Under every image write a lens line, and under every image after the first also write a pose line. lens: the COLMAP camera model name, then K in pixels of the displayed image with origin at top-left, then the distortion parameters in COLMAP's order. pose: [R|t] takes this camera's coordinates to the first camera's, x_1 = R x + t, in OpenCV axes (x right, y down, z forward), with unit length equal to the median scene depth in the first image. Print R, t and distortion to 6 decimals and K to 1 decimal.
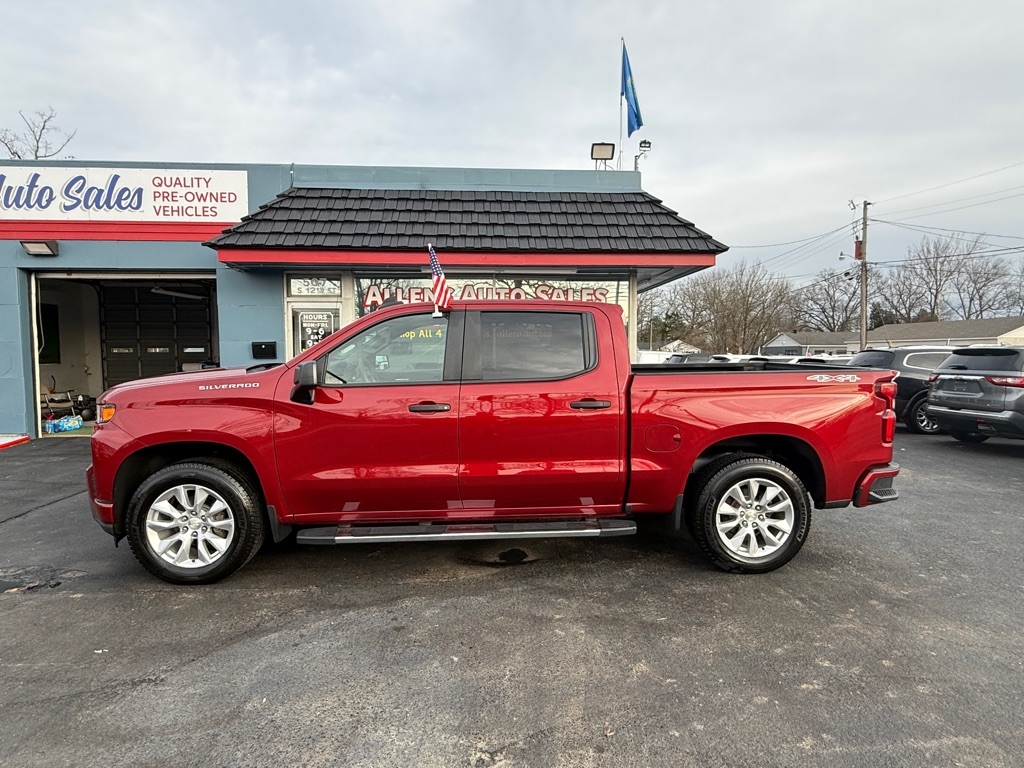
lens RADIAL K [[565.4, 0, 513.7], [0, 565.4, 382.9], [0, 0, 1]] dist [-0.000311, 0.000386]
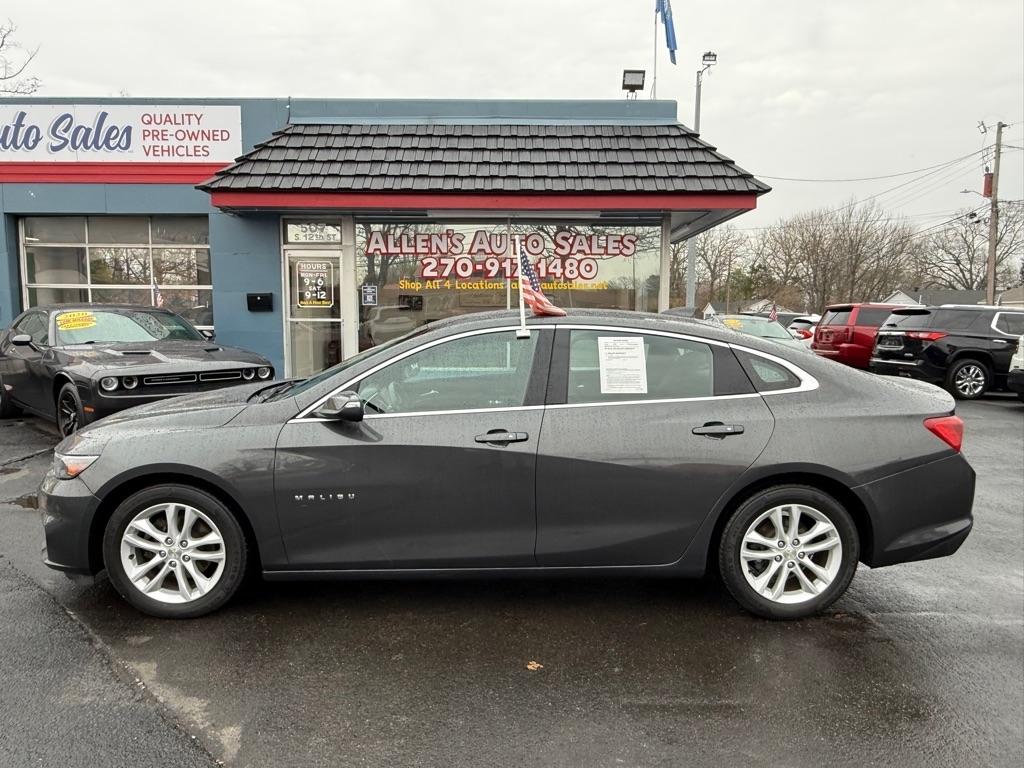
lens RADIAL K [[715.5, 0, 516.9], [0, 715.5, 384.3], [0, 0, 1]] dist [-0.001312, 0.001877]
pose [[0.997767, 0.012907, -0.065529, 0.058129], [-0.010178, 0.999074, 0.041798, 0.023484], [0.066008, -0.041038, 0.996975, -0.147397]]
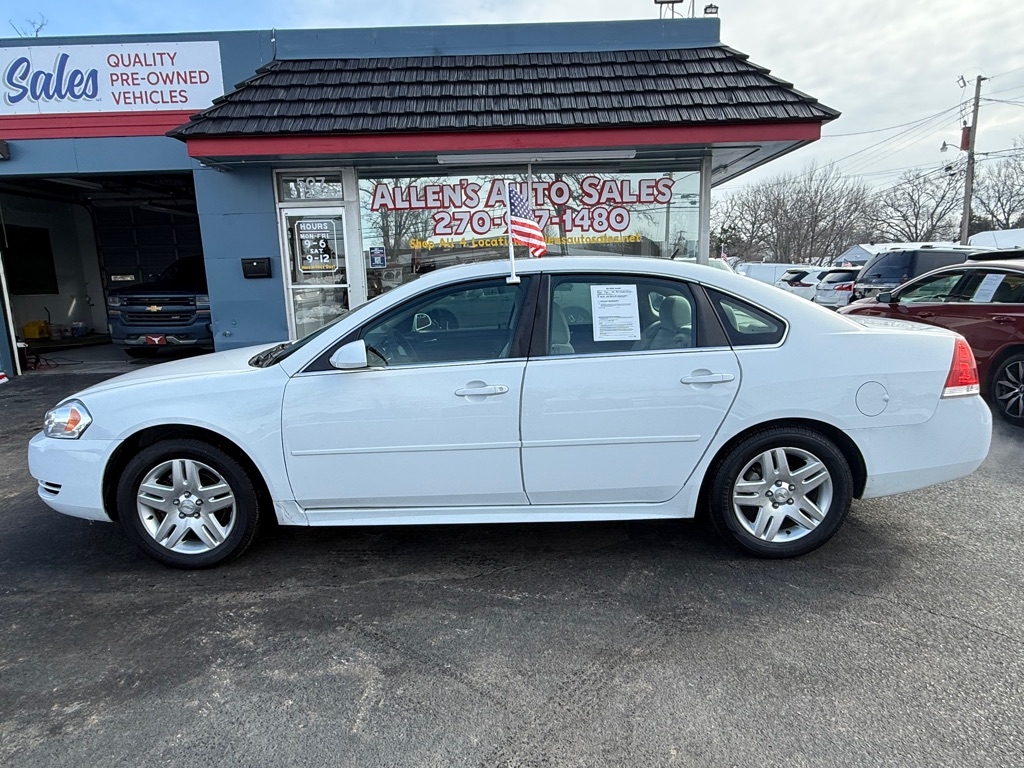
lens RADIAL K [[585.6, 0, 511.7], [0, 585.6, 383.4], [0, 0, 1]] dist [-0.001174, 0.000357]
pose [[0.997473, -0.011172, -0.070156, -0.005420], [0.019775, 0.992191, 0.123152, 0.012098], [0.068232, -0.124228, 0.989905, 0.148597]]
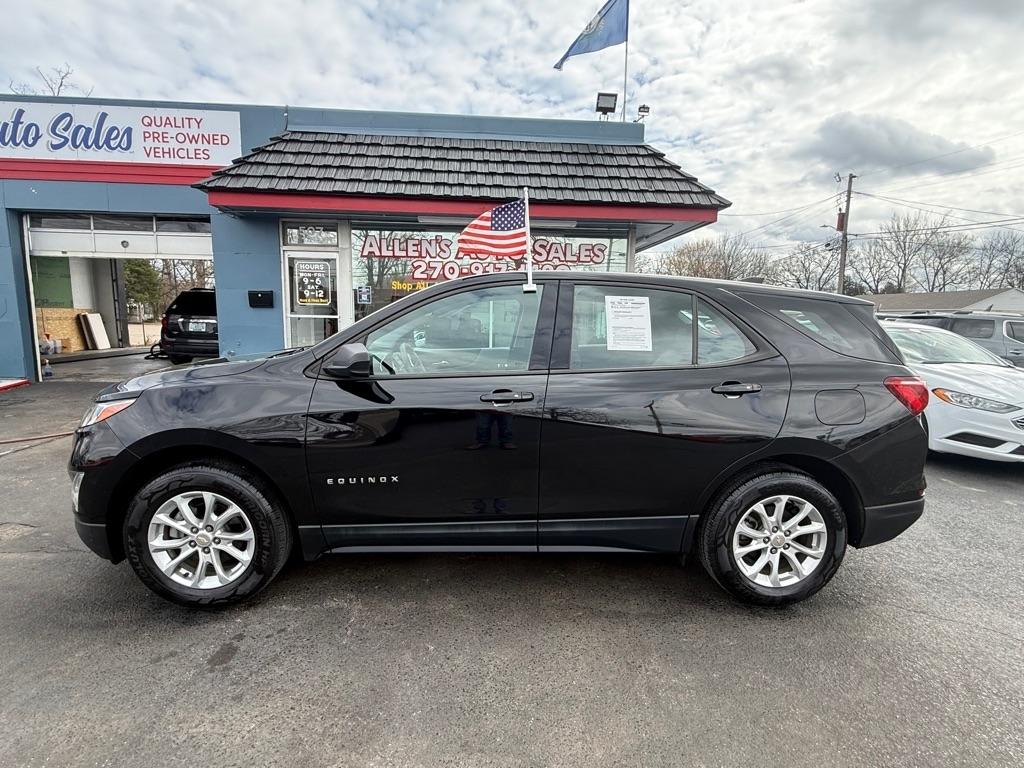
lens RADIAL K [[508.4, 0, 512.3], [0, 508.4, 383.7], [0, 0, 1]] dist [-0.001018, 0.000109]
pose [[0.999767, 0.021161, 0.004355, 0.002165], [-0.021439, 0.996635, 0.079116, 0.010685], [-0.002666, -0.079191, 0.996856, 0.093496]]
